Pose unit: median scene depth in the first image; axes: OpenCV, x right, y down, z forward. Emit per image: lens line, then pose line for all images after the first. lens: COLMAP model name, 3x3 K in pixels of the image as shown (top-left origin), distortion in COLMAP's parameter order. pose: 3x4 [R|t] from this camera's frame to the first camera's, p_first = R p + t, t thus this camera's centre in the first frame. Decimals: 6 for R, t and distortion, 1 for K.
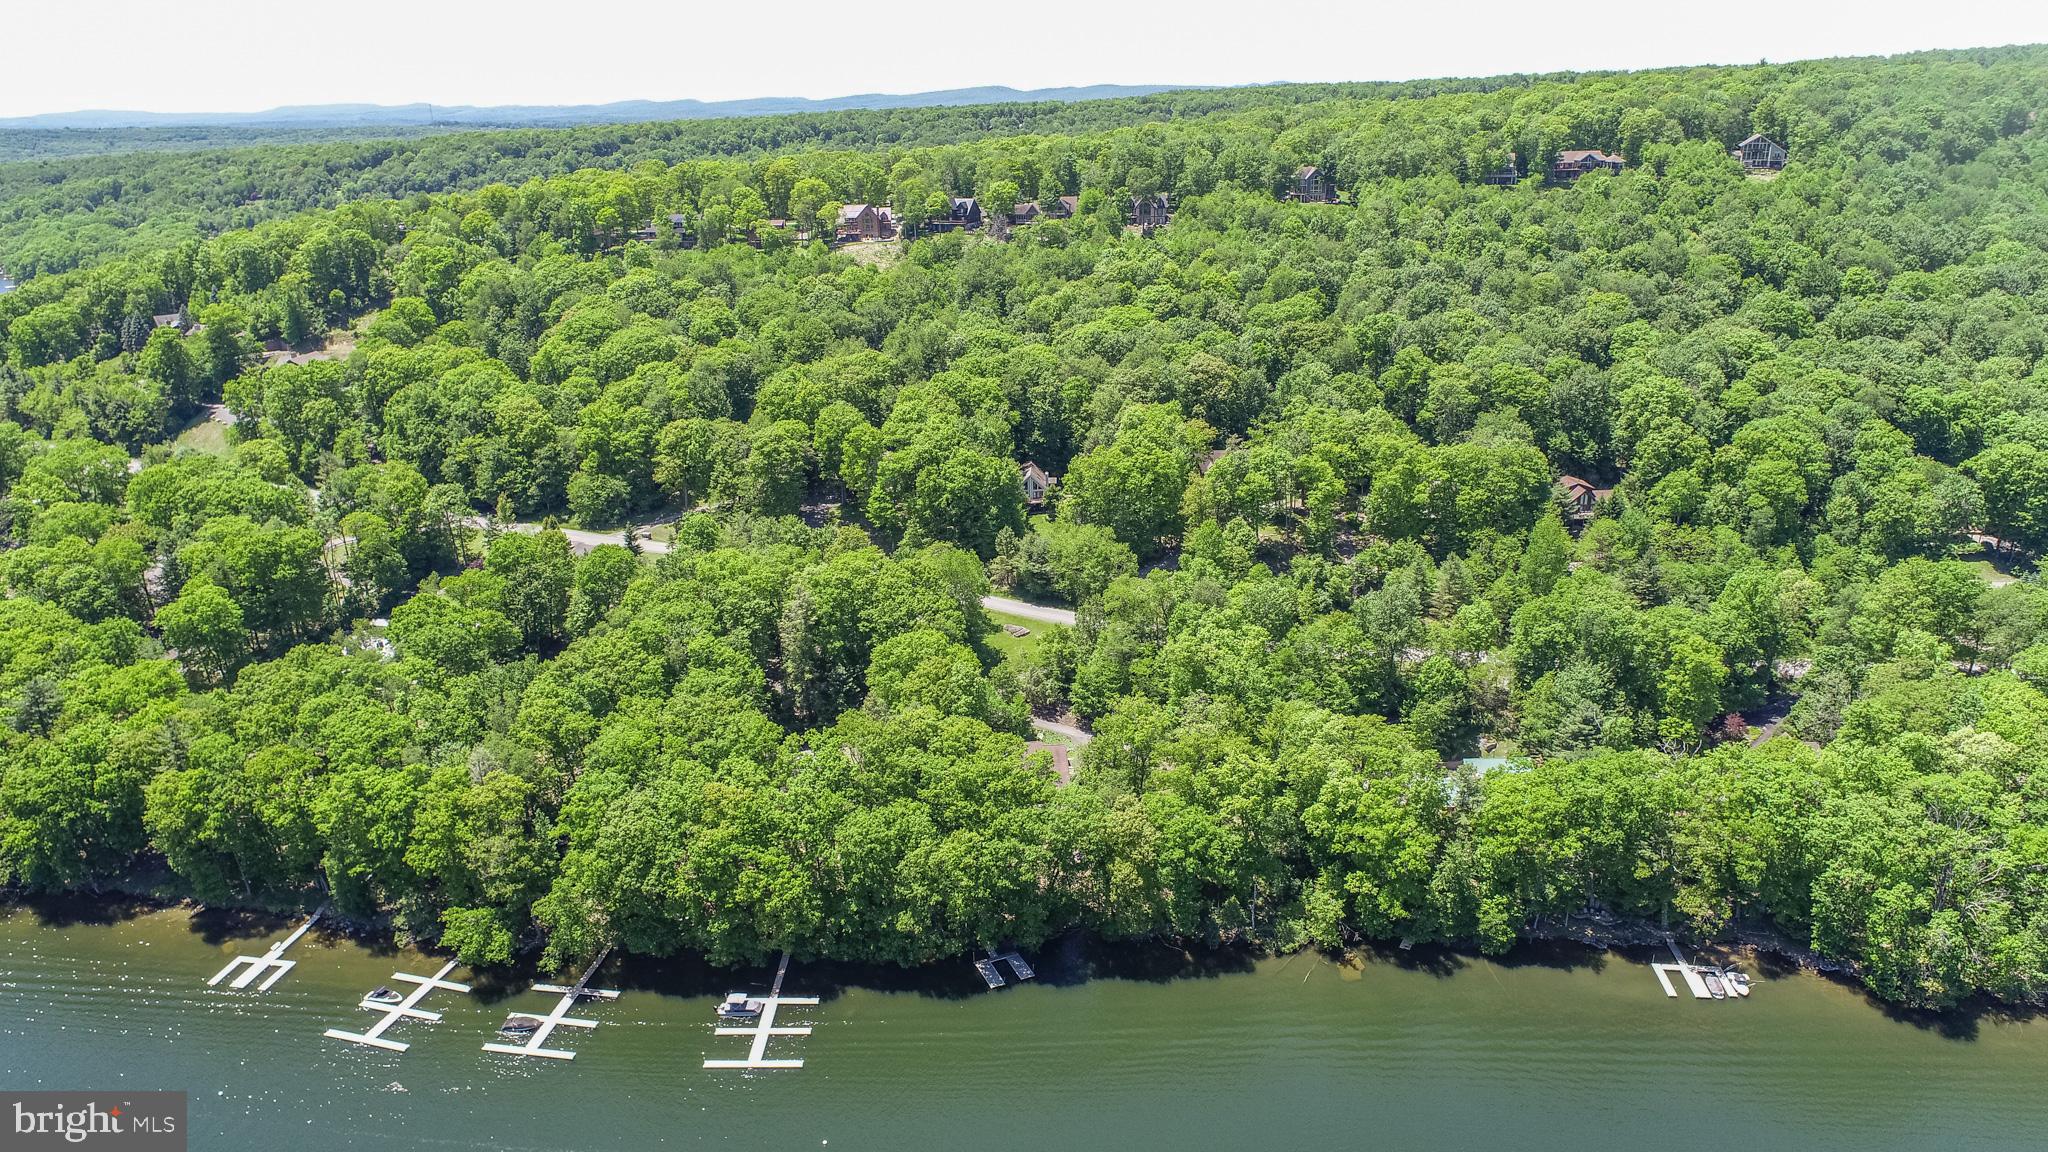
lens RADIAL K [[1388.5, 0, 1015.3], [0, 1388.5, 577.2], [0, 0, 1]] dist [-0.014511, 0.007515]
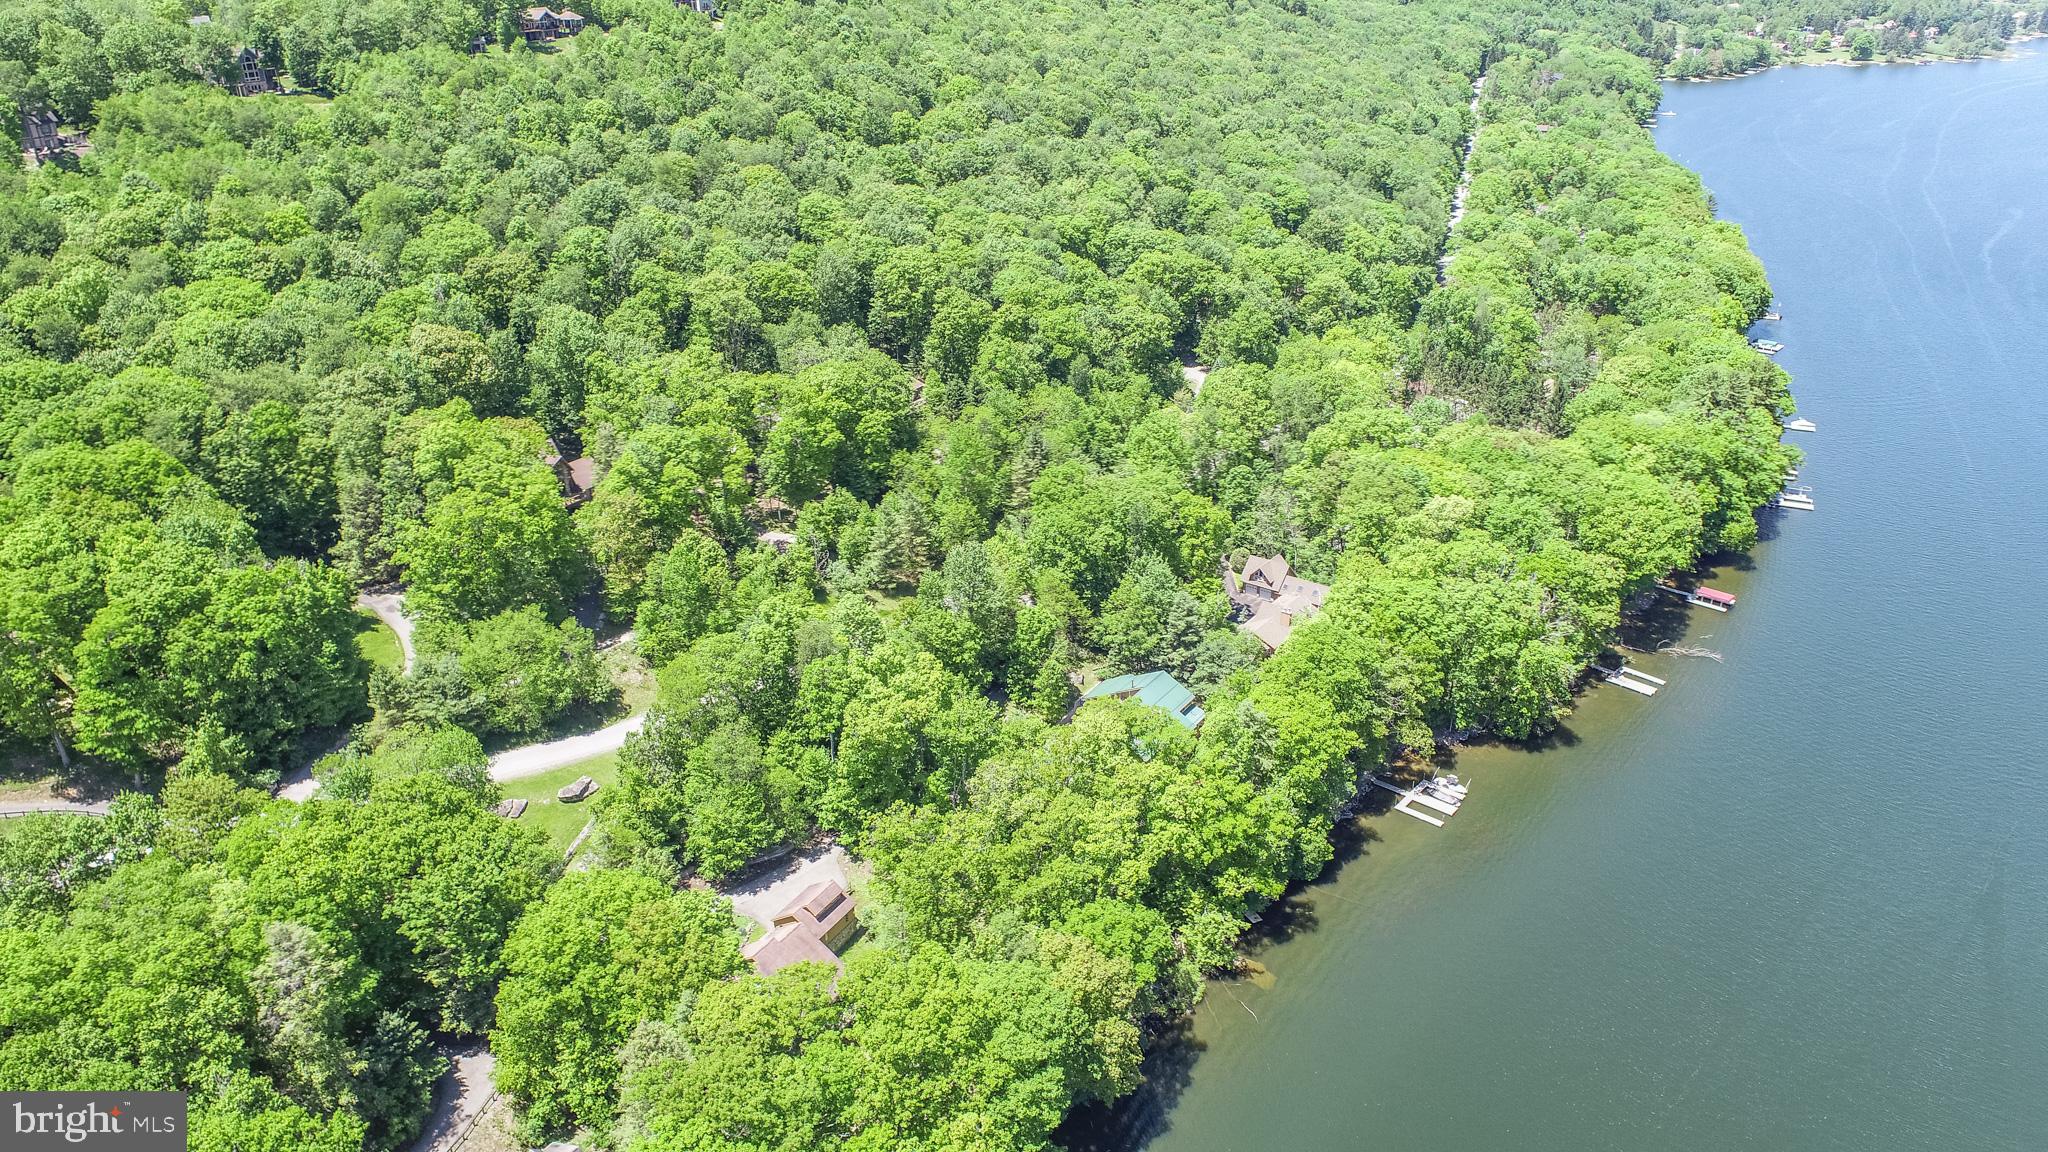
lens RADIAL K [[1388.5, 0, 1023.4], [0, 1388.5, 574.6], [0, 0, 1]] dist [-0.014511, 0.007515]
pose [[0.567552, -0.341191, 0.749315, -0.259193], [0.272914, 0.936603, 0.219758, -0.116676], [-0.776790, 0.079774, 0.624686, 0.351715]]
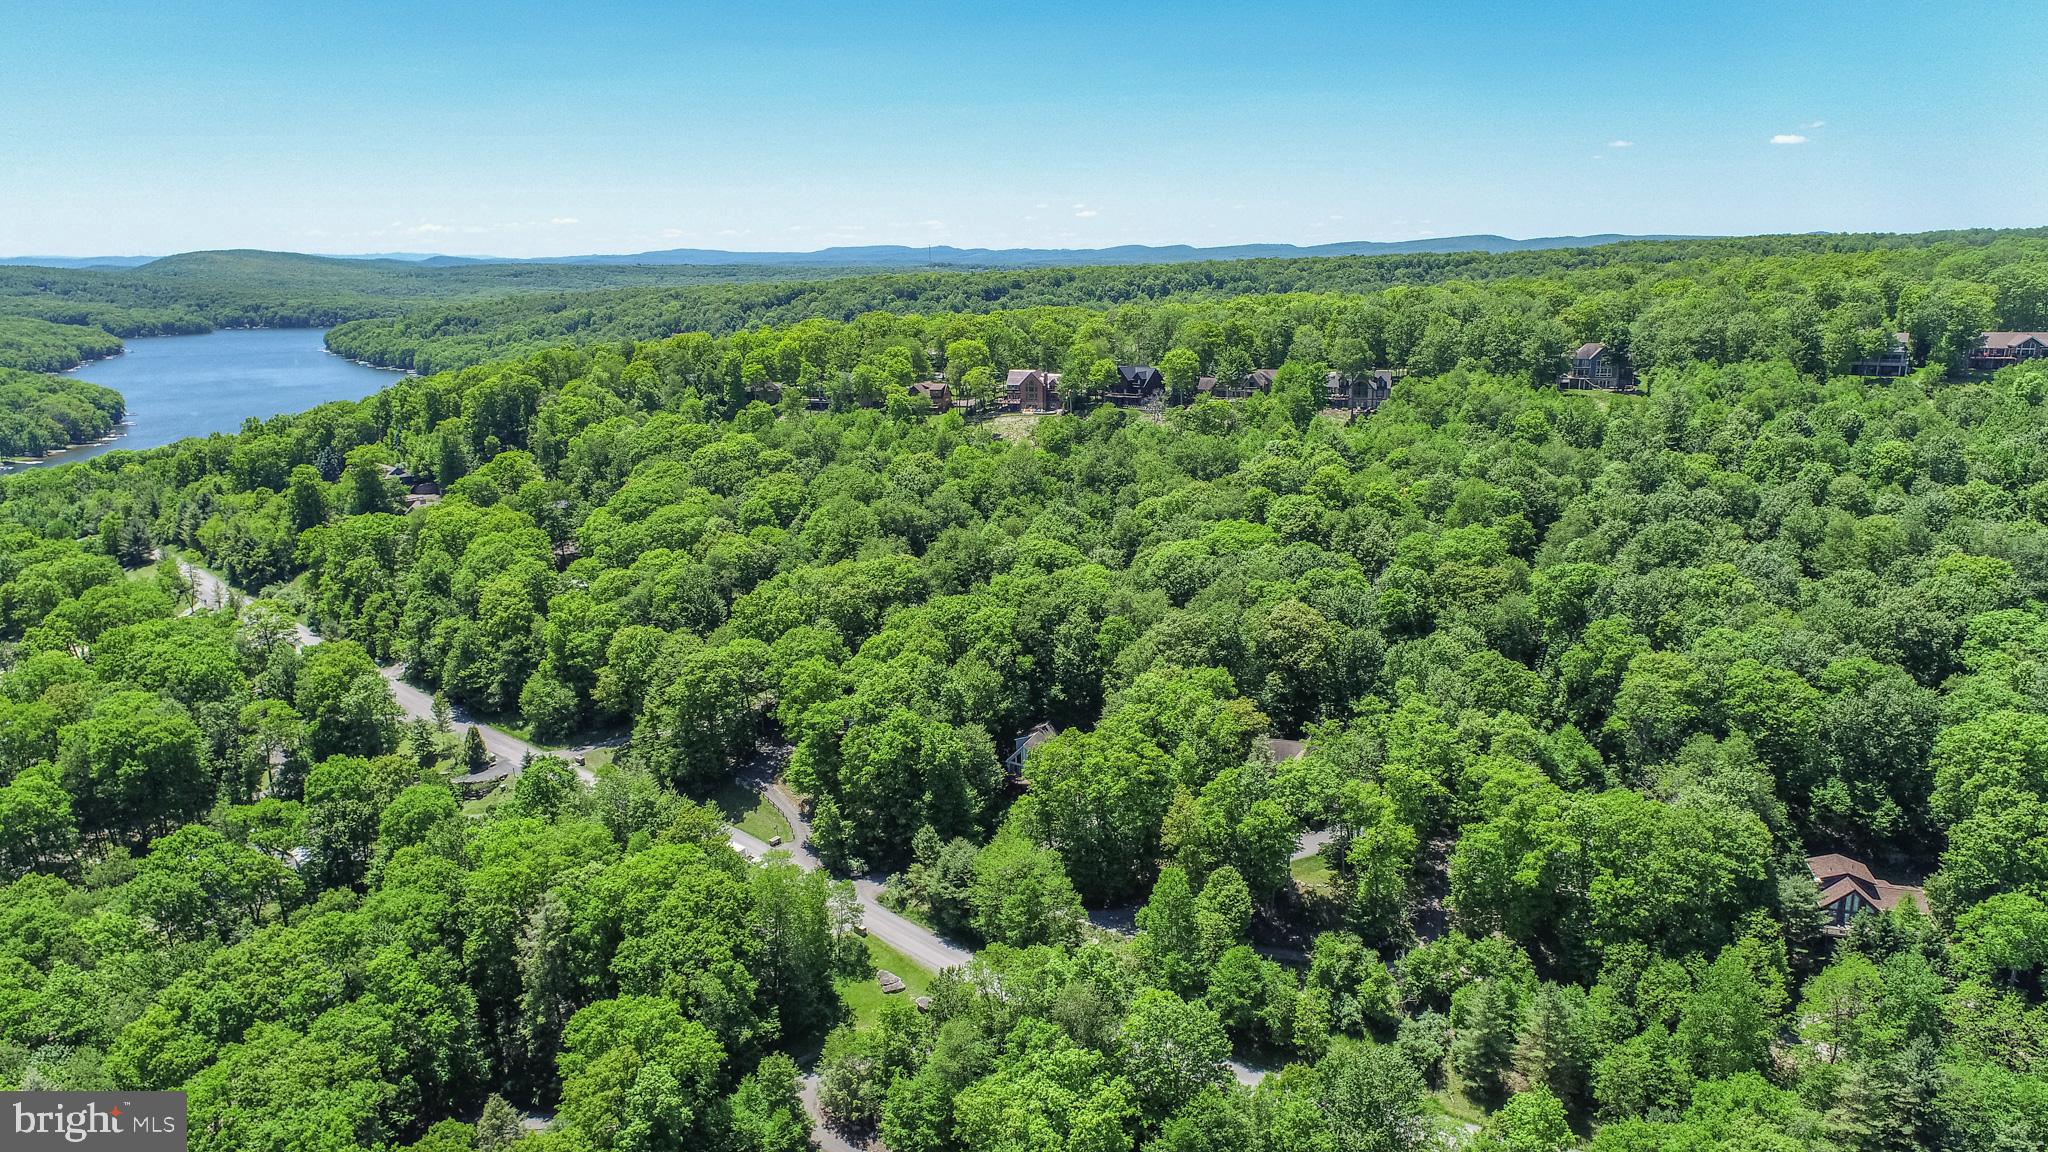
lens RADIAL K [[1388.5, 0, 1016.5], [0, 1388.5, 578.9], [0, 0, 1]] dist [-0.014511, 0.007515]
pose [[0.943265, 0.085621, -0.320811, 0.232443], [-0.116200, 0.990207, -0.077383, -0.101585], [0.311044, 0.110271, 0.943977, 0.279030]]
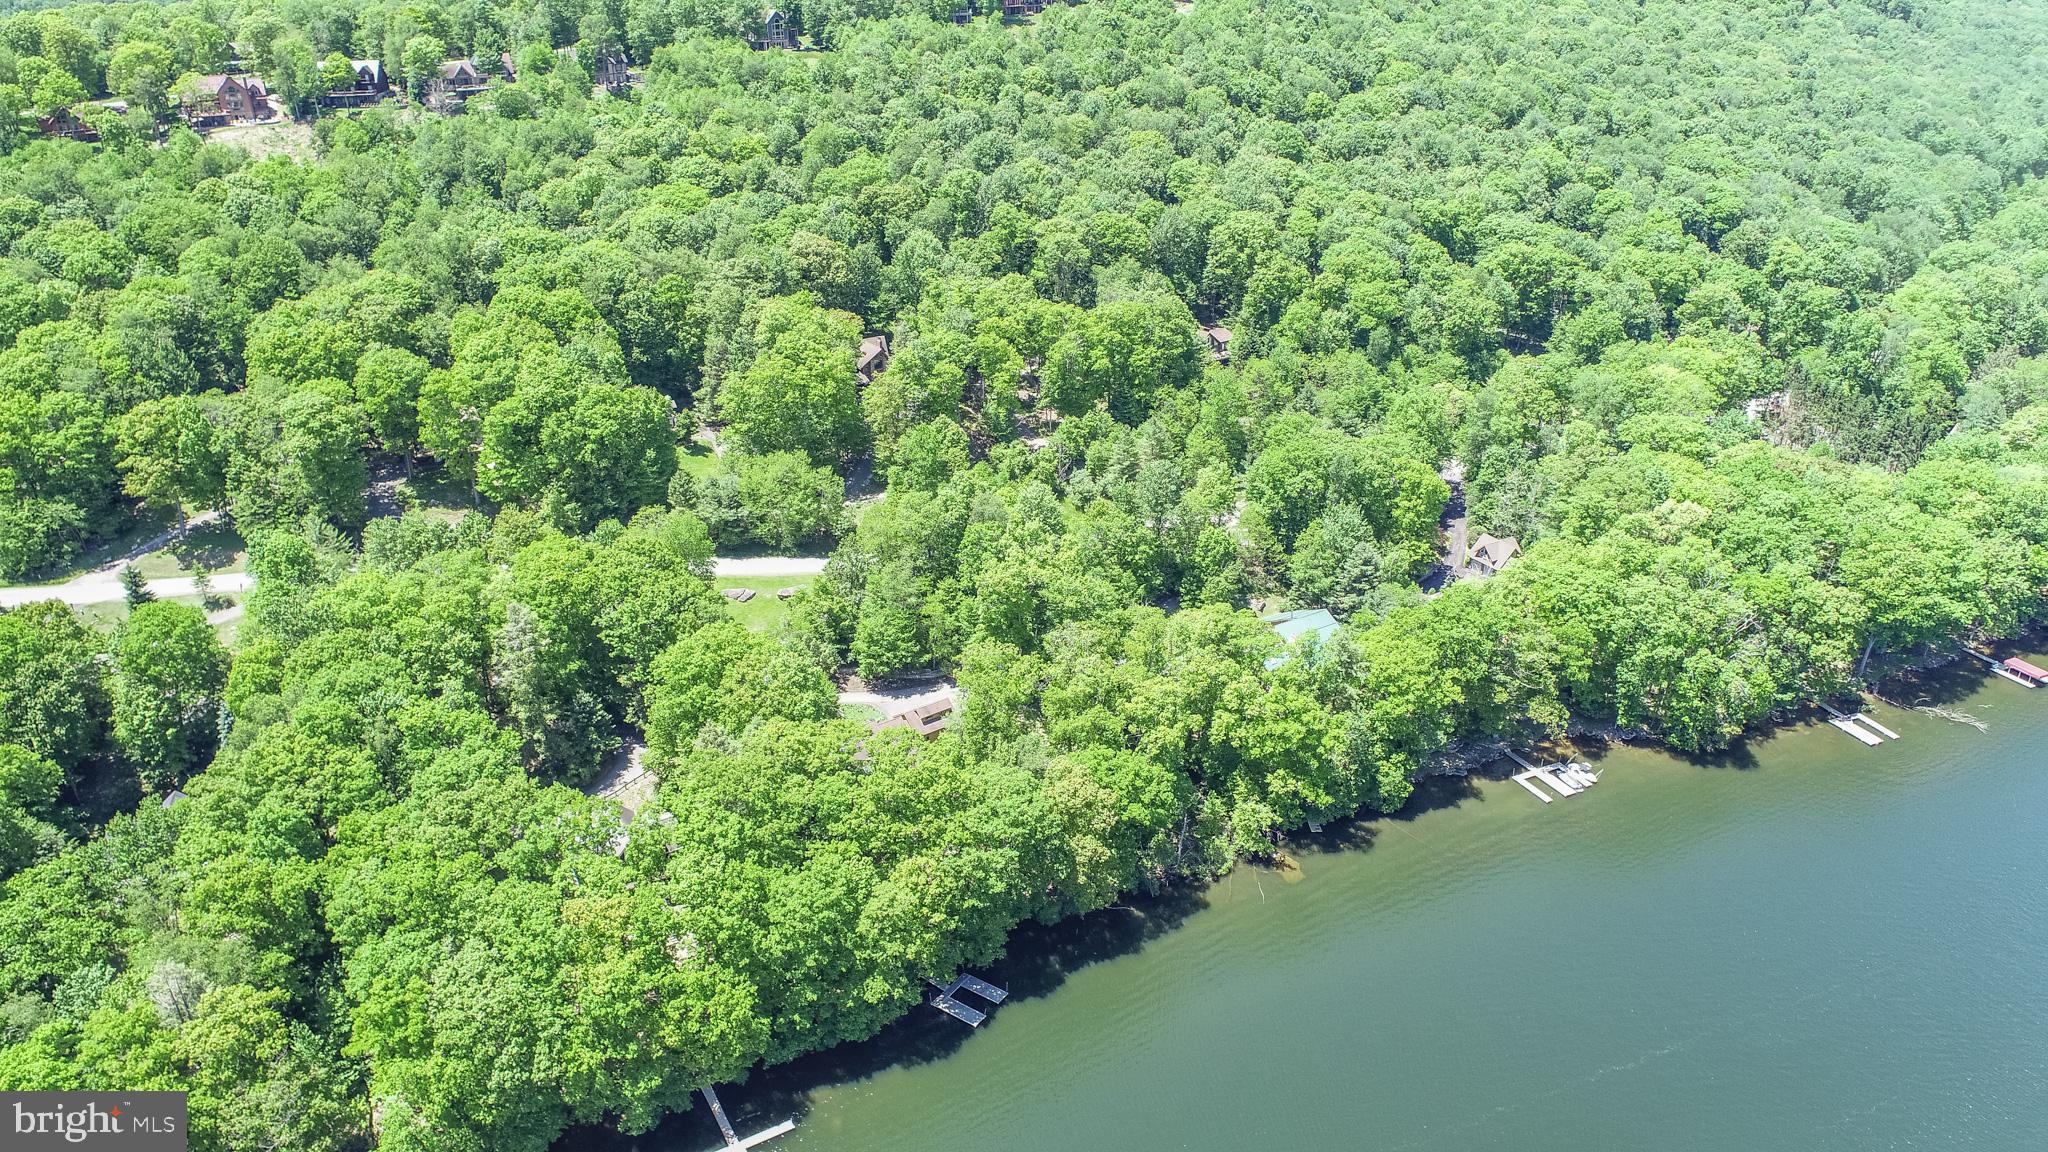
lens RADIAL K [[1388.5, 0, 1019.7], [0, 1388.5, 579.9], [0, 0, 1]] dist [-0.014511, 0.007515]
pose [[0.855646, -0.214867, 0.470853, -0.207649], [0.165848, 0.975607, 0.143823, -0.052146], [-0.490270, -0.044972, 0.870410, 0.170083]]
